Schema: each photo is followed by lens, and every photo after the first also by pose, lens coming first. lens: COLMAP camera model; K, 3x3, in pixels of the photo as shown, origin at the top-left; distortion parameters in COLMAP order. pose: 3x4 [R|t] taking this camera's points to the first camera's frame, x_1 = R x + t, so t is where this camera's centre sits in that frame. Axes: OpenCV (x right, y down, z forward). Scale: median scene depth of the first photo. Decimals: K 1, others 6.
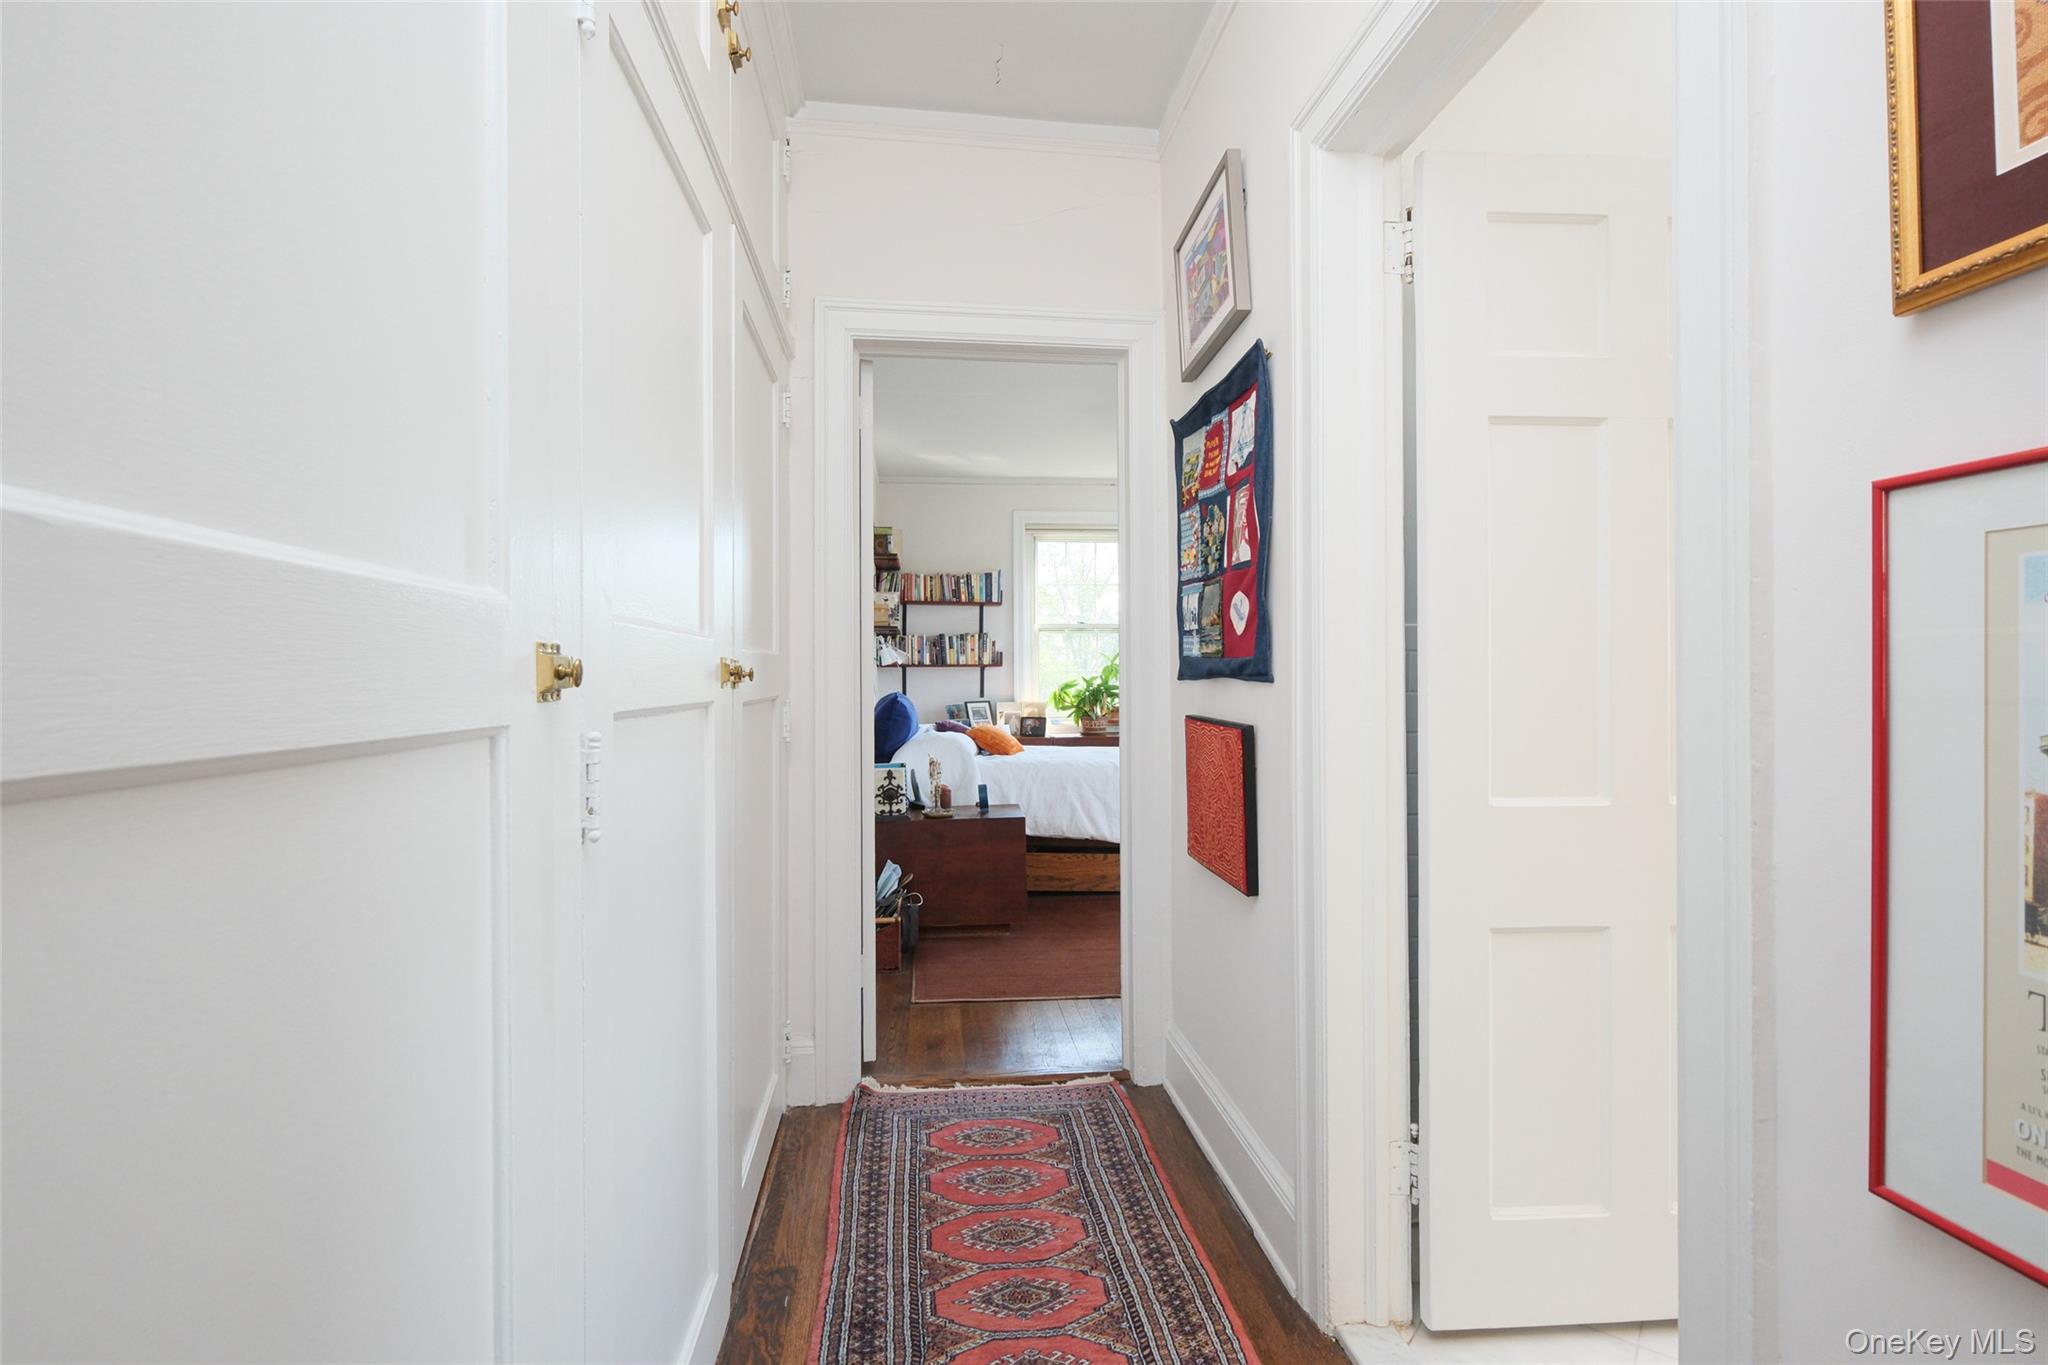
lens RADIAL K [[940.7, 0, 1018.7], [0, 940.7, 673.0], [0, 0, 1]] dist [-0.000043, 0.000000]
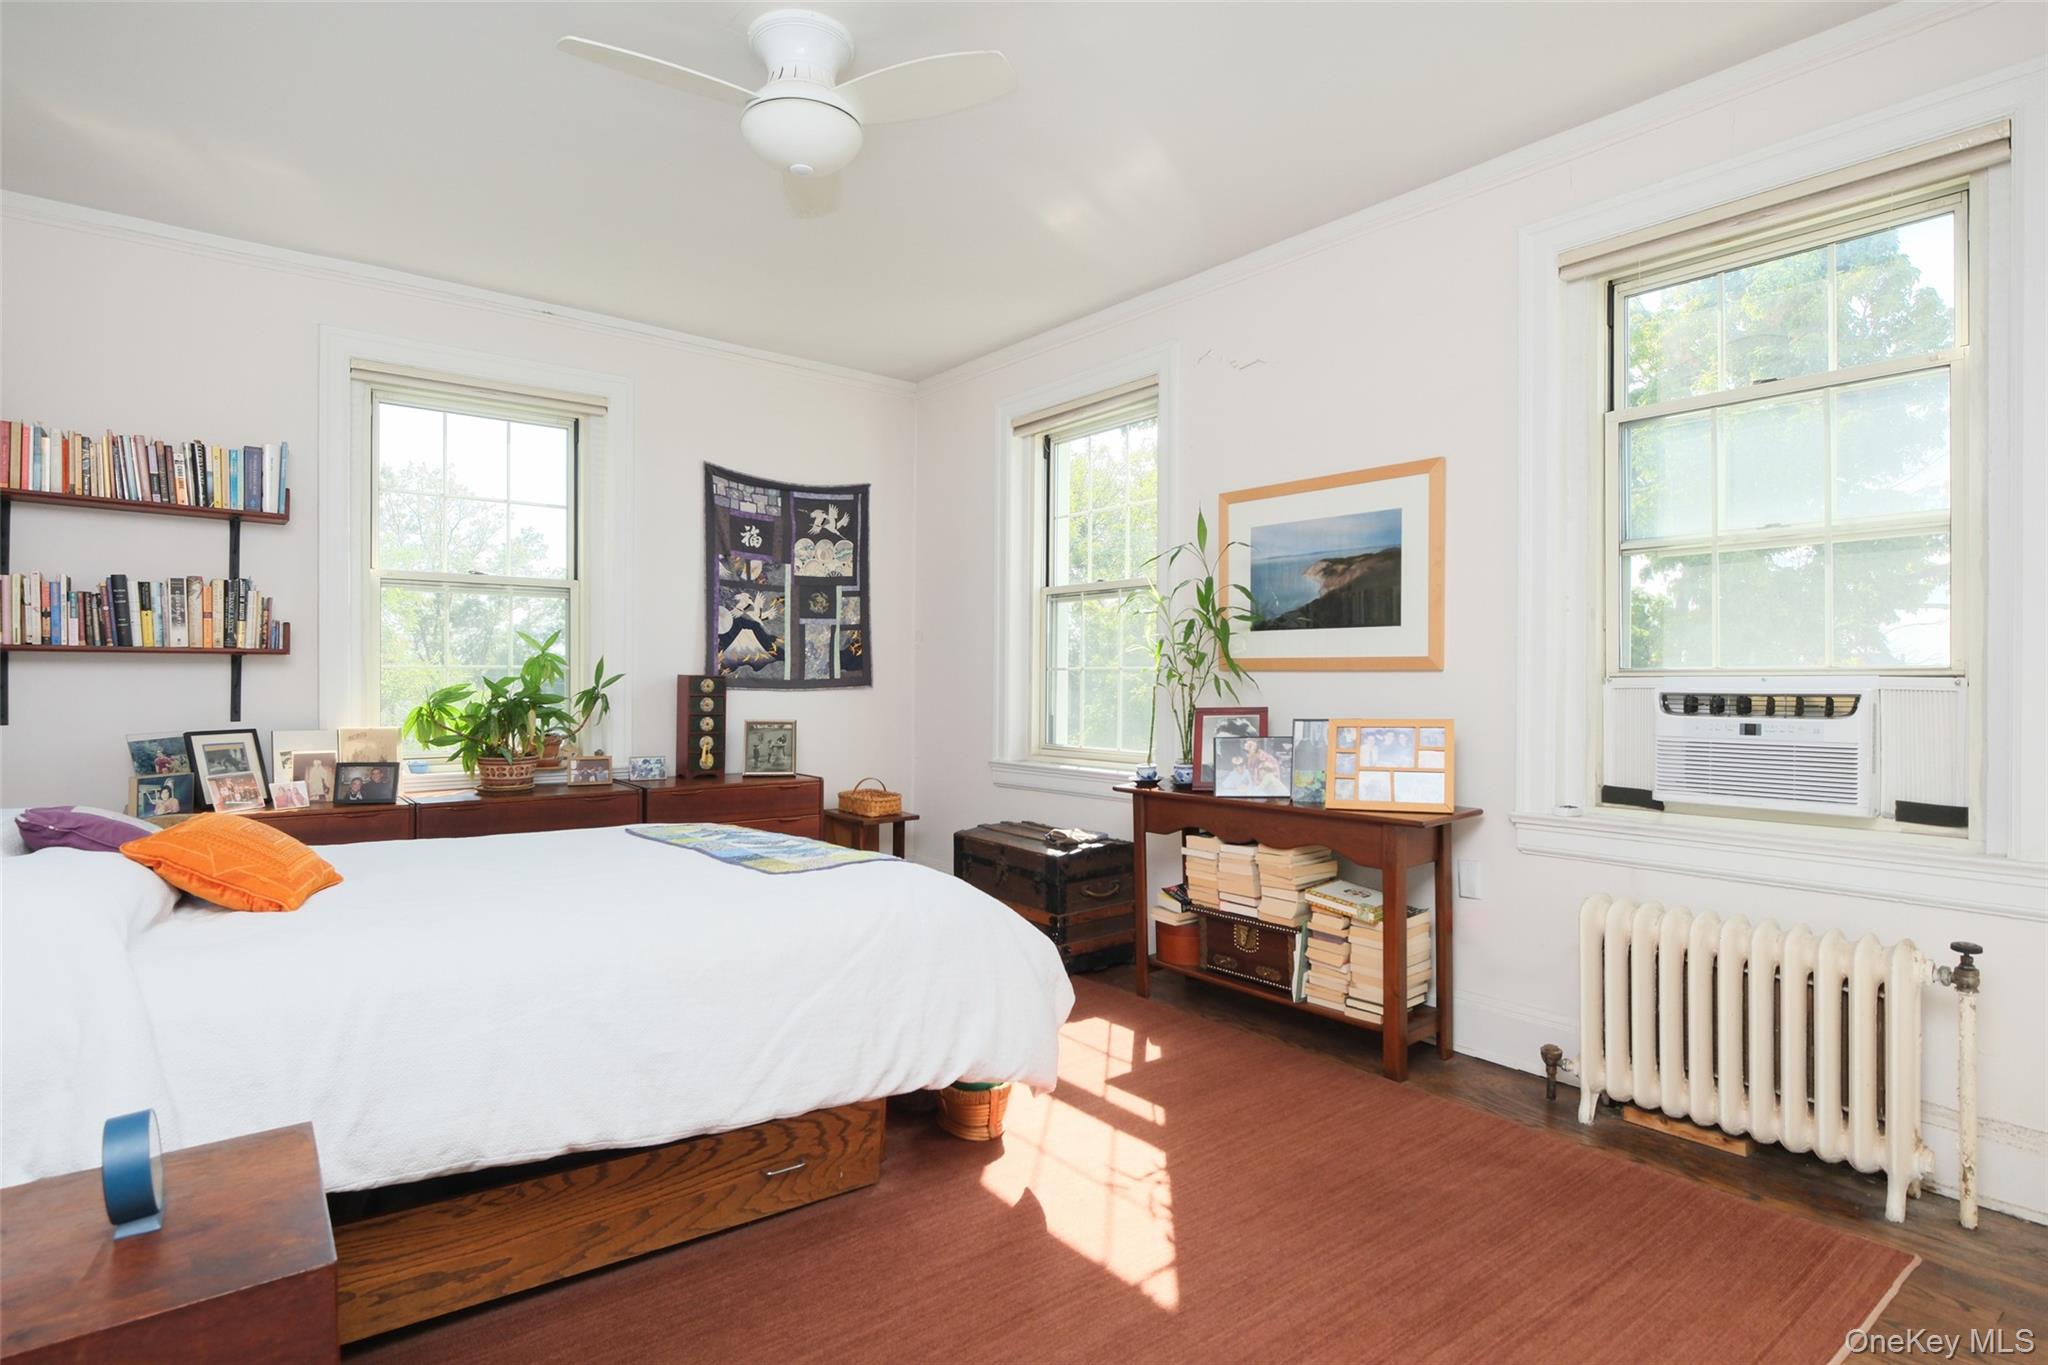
lens RADIAL K [[1077.6, 0, 1023.8], [0, 1077.6, 667.4], [0, 0, 1]] dist [0.005609, 0.001149]
pose [[0.832242, 0.009451, 0.554332, -0.011094], [-0.000471, 0.999866, -0.016341, 0.007900], [-0.554413, 0.013339, 0.832135, 0.360424]]
